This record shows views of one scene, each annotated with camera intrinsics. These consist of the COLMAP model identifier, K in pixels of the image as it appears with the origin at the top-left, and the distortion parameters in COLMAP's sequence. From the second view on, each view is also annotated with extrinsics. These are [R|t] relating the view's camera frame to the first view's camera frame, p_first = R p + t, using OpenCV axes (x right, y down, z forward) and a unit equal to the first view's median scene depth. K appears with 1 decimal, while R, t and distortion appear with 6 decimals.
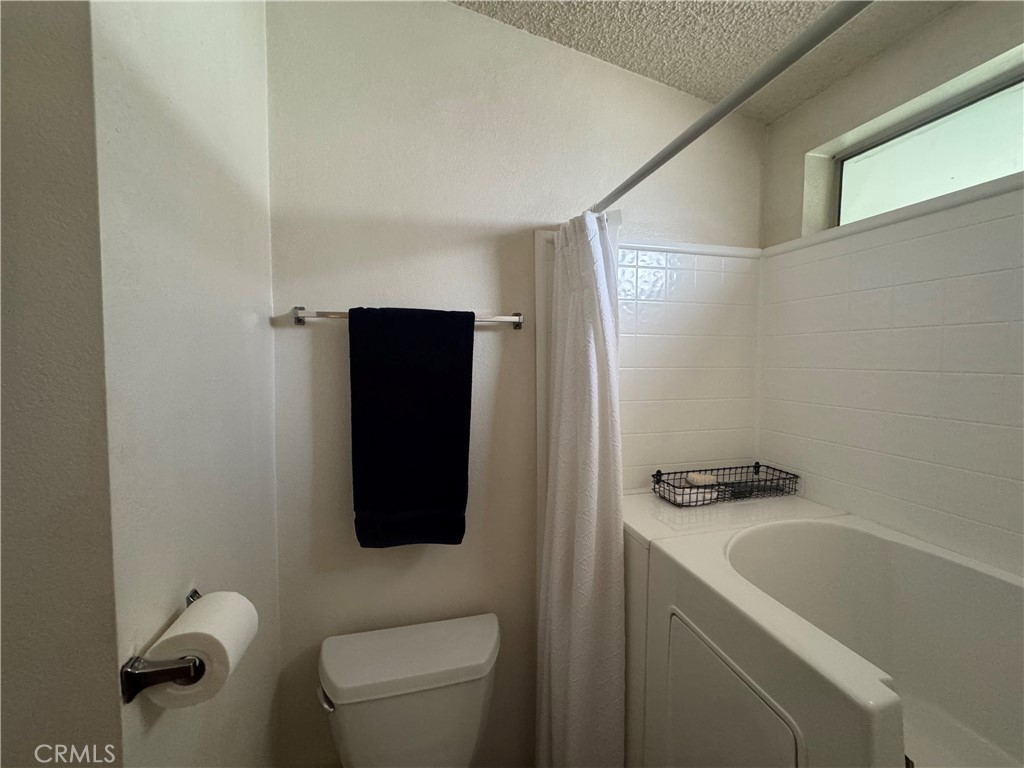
lens RADIAL K [[411.4, 0, 514.5], [0, 411.4, 381.8], [0, 0, 1]] dist [-0.000099, 0.000675]
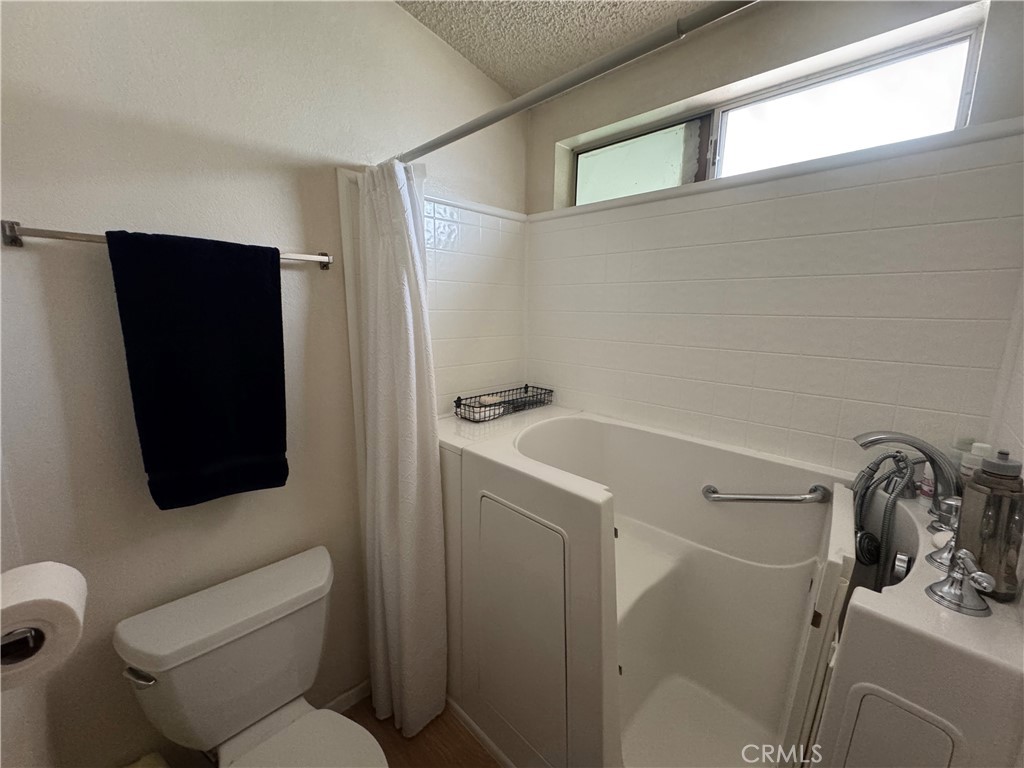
lens RADIAL K [[411.4, 0, 511.0], [0, 411.4, 381.4], [0, 0, 1]] dist [-0.000099, 0.000675]
pose [[0.857919, -0.080493, 0.507440, -0.143391], [0.018613, 0.991872, 0.125867, 0.025297], [-0.513447, -0.098539, 0.852445, -0.113132]]
